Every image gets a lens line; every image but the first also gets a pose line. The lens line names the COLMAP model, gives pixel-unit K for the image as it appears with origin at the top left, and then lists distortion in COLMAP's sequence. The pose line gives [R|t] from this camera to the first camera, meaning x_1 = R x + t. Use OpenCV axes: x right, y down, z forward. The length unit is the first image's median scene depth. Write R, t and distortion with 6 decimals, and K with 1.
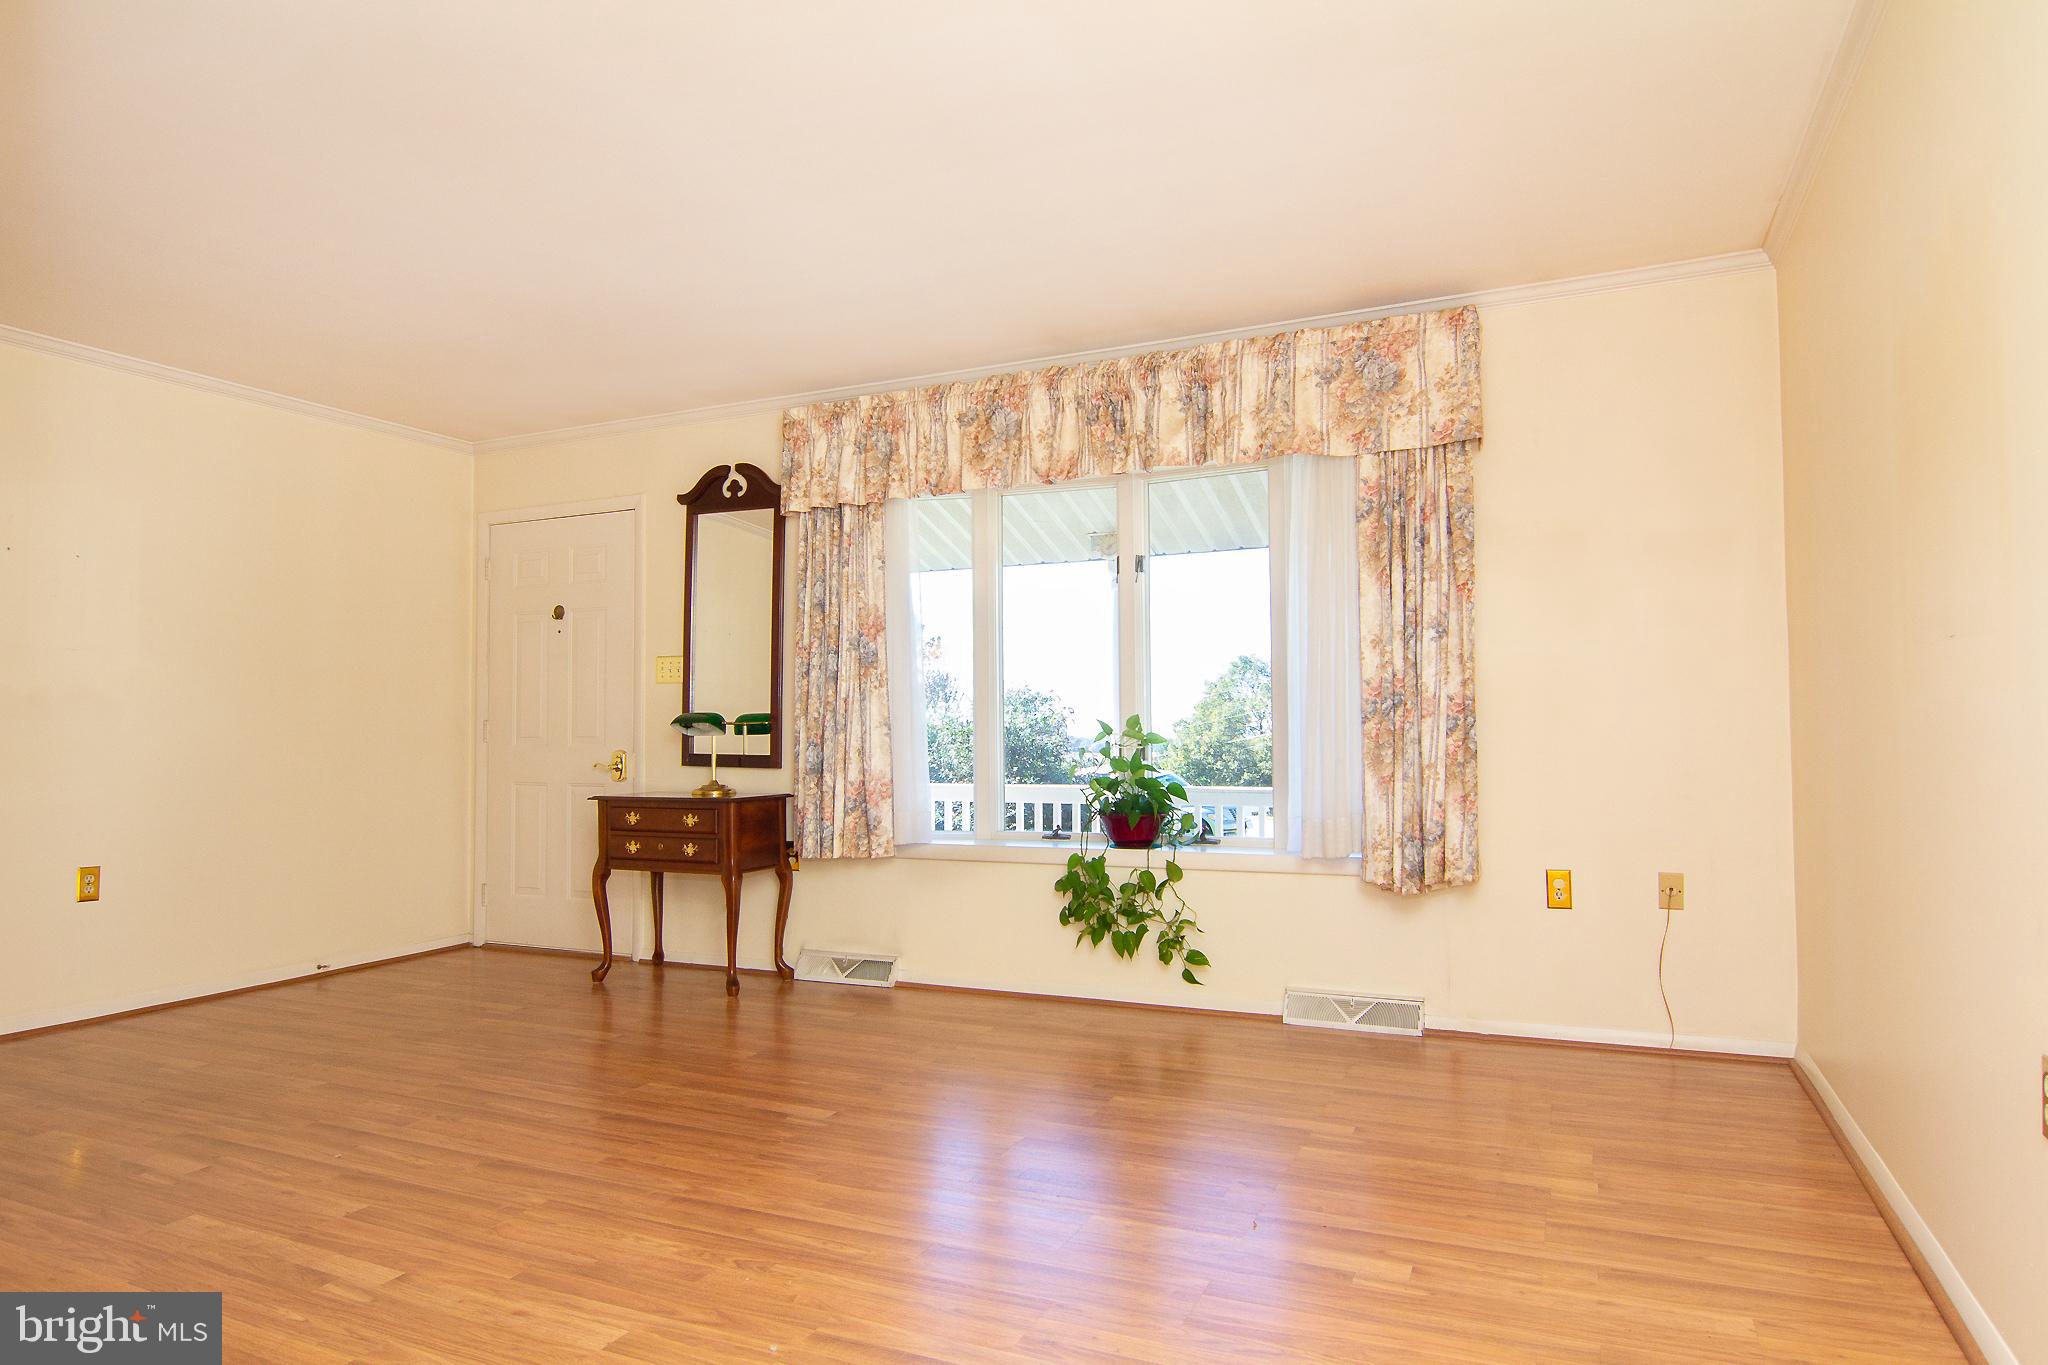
lens RADIAL K [[1157.8, 0, 1053.3], [0, 1157.8, 690.0], [0, 0, 1]] dist [-0.009548, -0.003866]
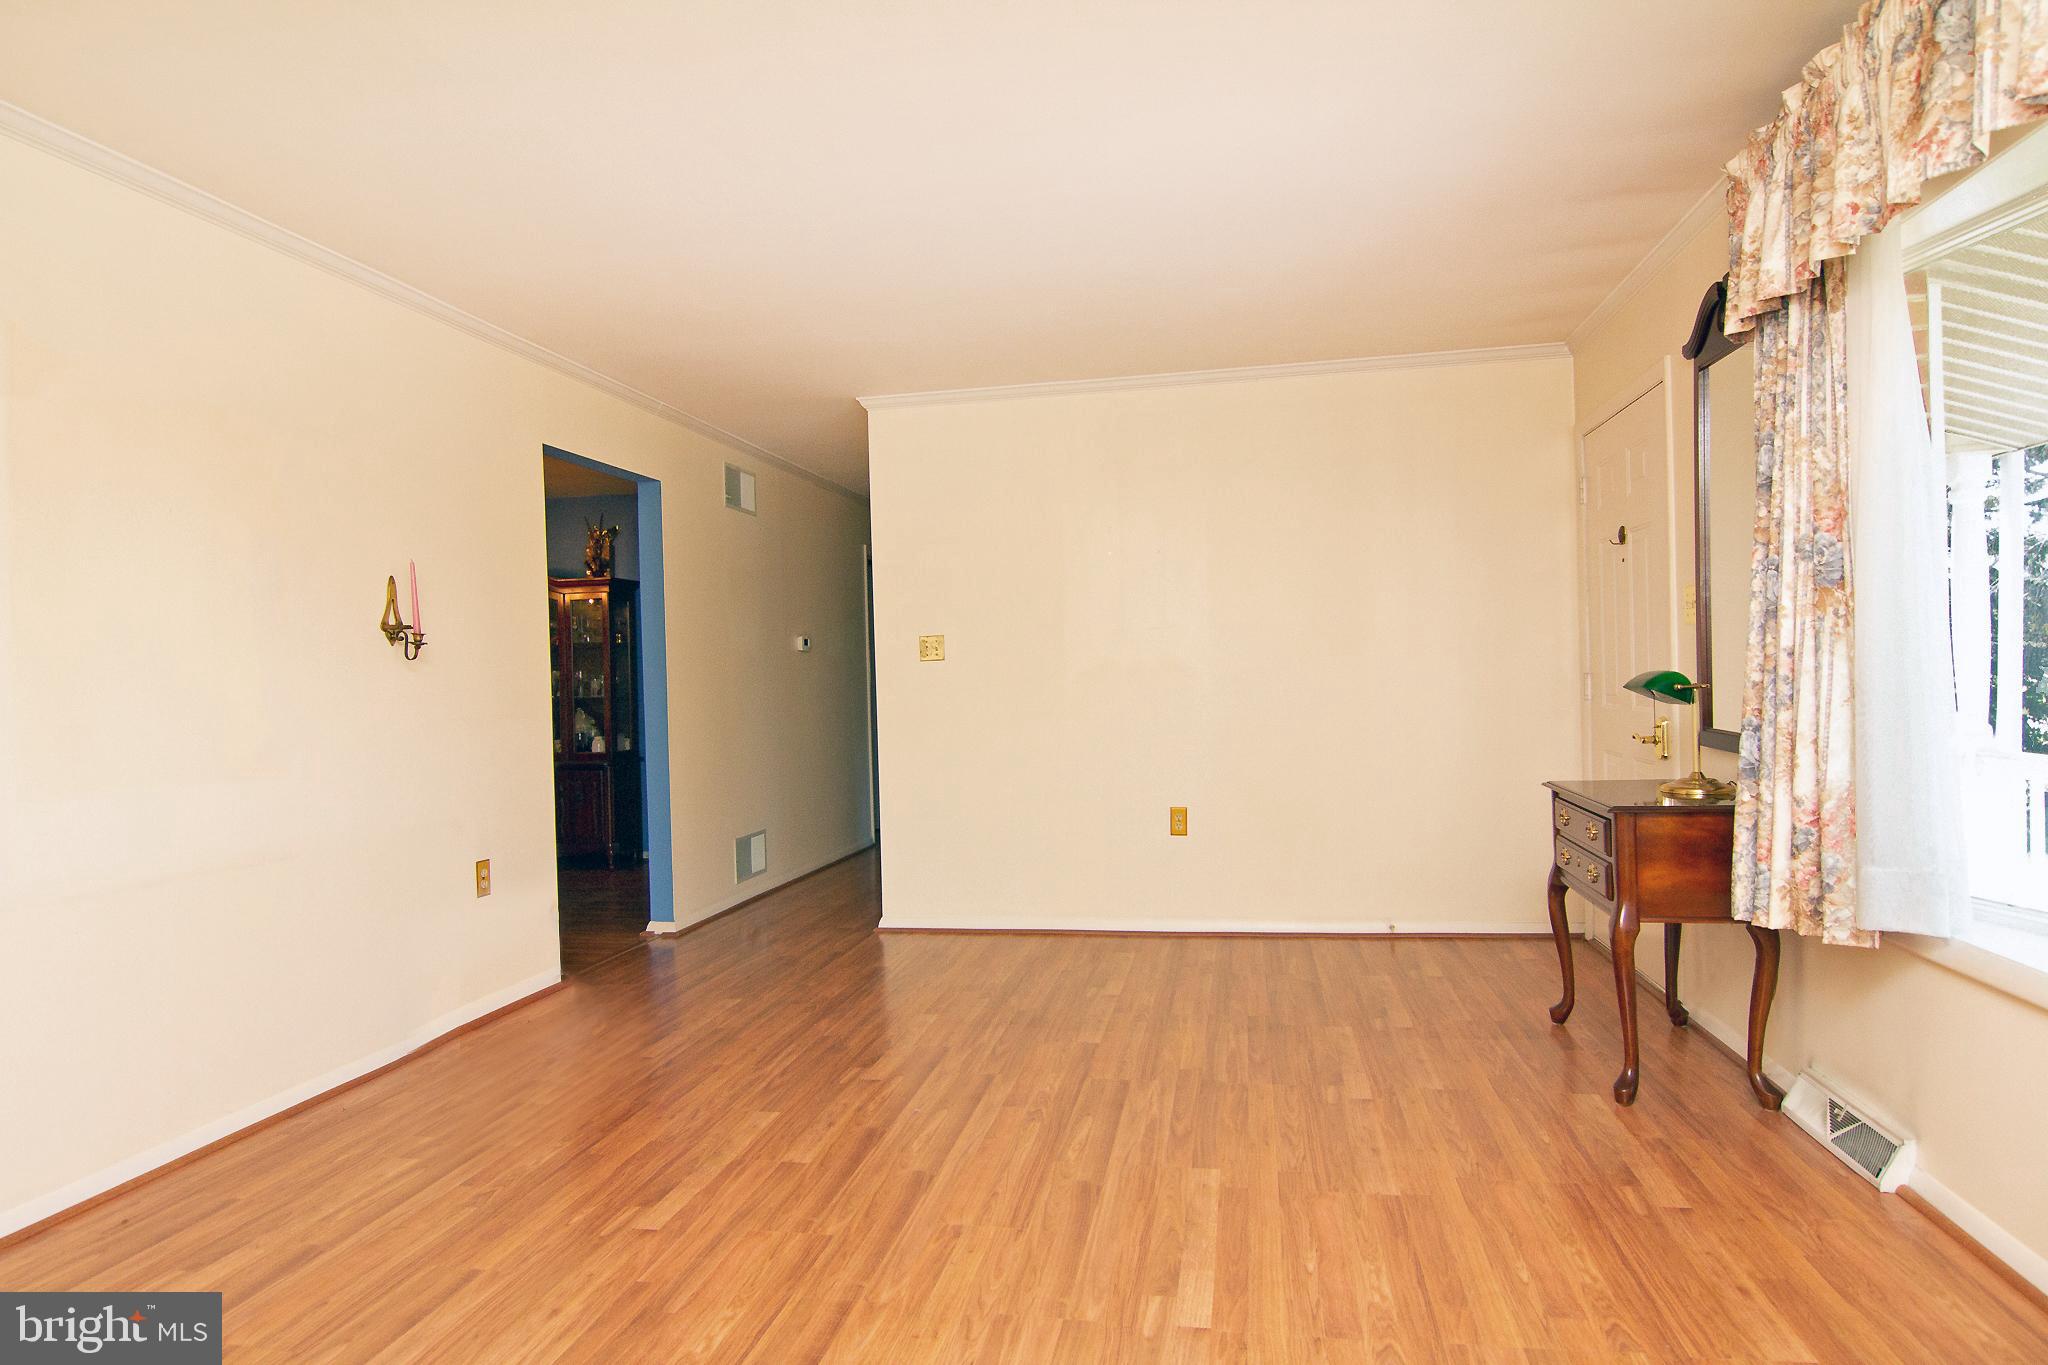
lens RADIAL K [[1157.8, 0, 1053.3], [0, 1157.8, 690.0], [0, 0, 1]] dist [-0.009548, -0.003866]
pose [[0.239476, 0.011596, -0.970833, 0.326938], [0.059521, 0.997873, 0.026601, -0.010134], [0.969076, -0.064155, 0.238277, 0.619780]]
